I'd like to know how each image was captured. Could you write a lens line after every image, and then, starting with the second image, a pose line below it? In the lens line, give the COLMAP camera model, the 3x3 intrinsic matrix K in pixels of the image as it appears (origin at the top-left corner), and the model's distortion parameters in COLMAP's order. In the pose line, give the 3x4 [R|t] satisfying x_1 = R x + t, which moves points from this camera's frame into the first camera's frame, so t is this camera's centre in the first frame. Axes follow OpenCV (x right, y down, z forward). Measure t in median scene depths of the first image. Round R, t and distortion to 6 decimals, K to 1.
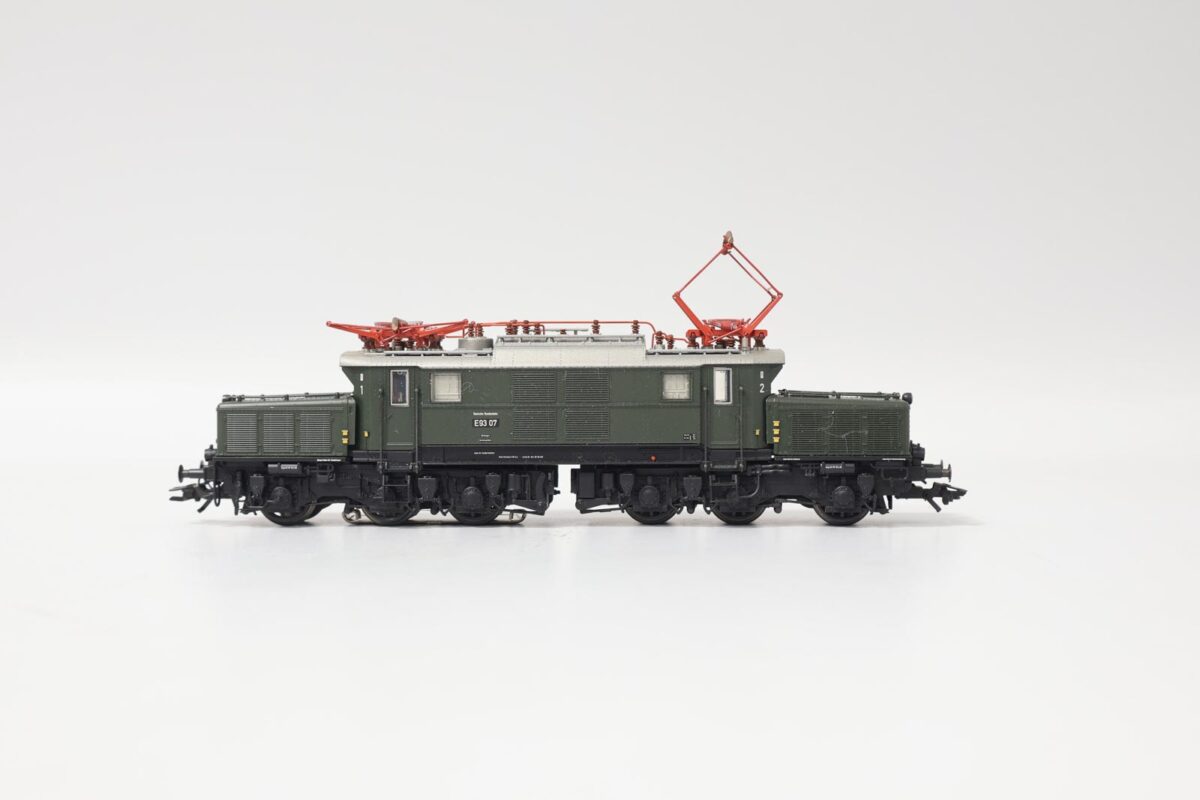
lens RADIAL K [[1669.0, 0, 598.9], [0, 1669.0, 369.0], [0, 0, 1]] dist [-0.165659, 0.001230]
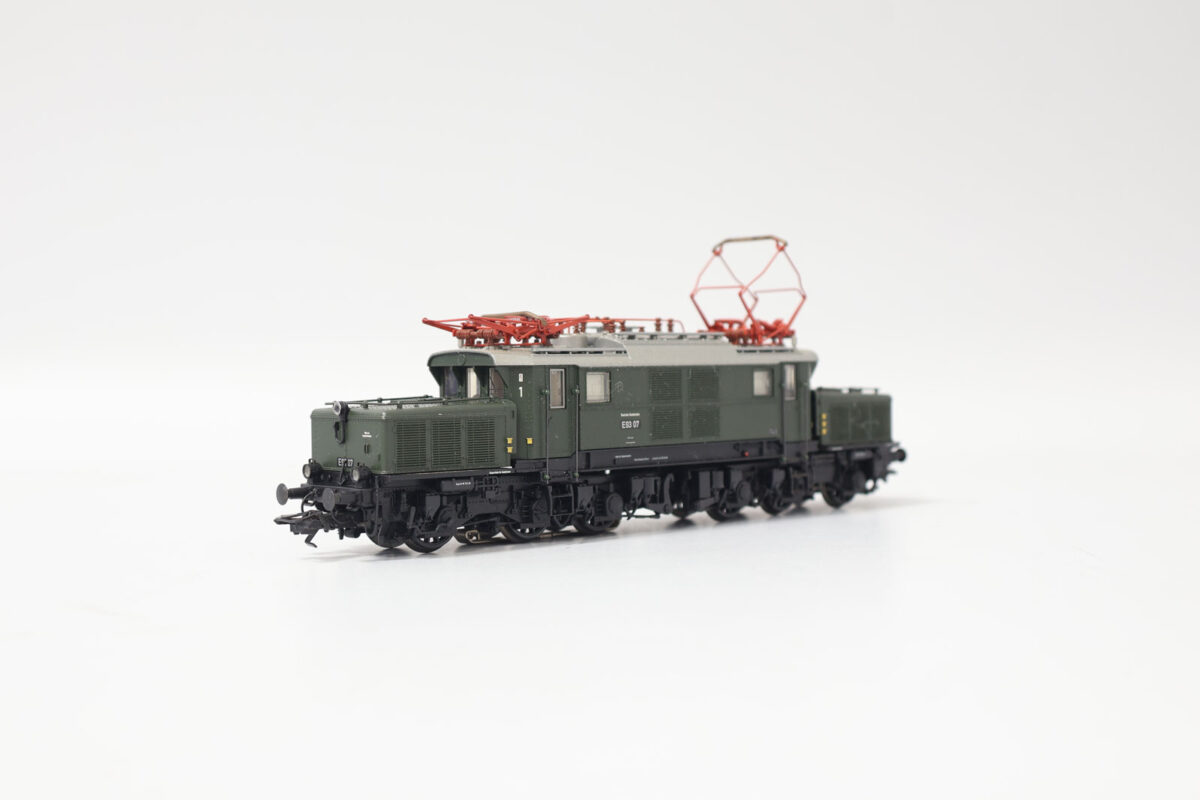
lens RADIAL K [[1669.0, 0, 598.9], [0, 1669.0, 369.0], [0, 0, 1]] dist [-0.165659, 0.001230]
pose [[0.728596, -0.007791, 0.684900, -0.727517], [0.013060, 0.999912, -0.002519, 0.003073], [-0.684819, 0.010780, 0.728633, 0.320606]]
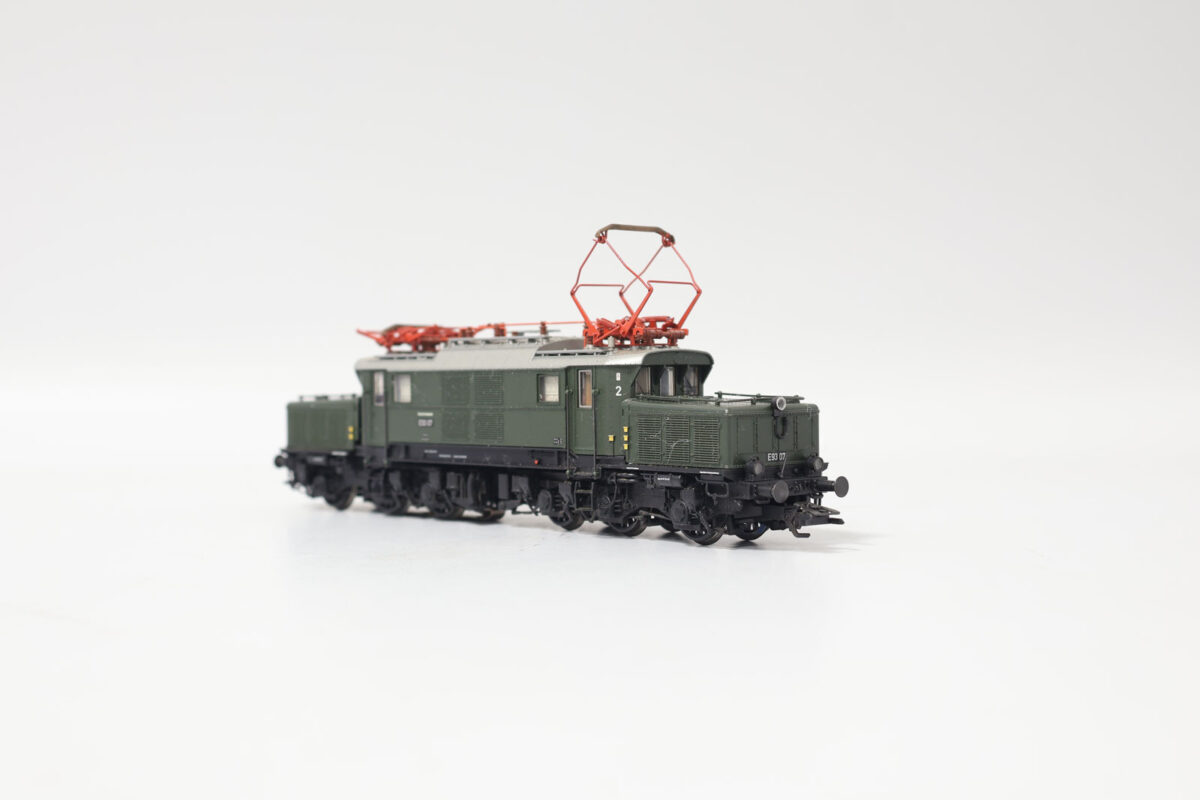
lens RADIAL K [[1669.0, 0, 598.9], [0, 1669.0, 369.0], [0, 0, 1]] dist [-0.165659, 0.001230]
pose [[0.707834, -0.005230, -0.706359, 0.748610], [0.010045, 0.999946, 0.002662, -0.003237], [0.706307, -0.008980, 0.707848, 0.333632]]
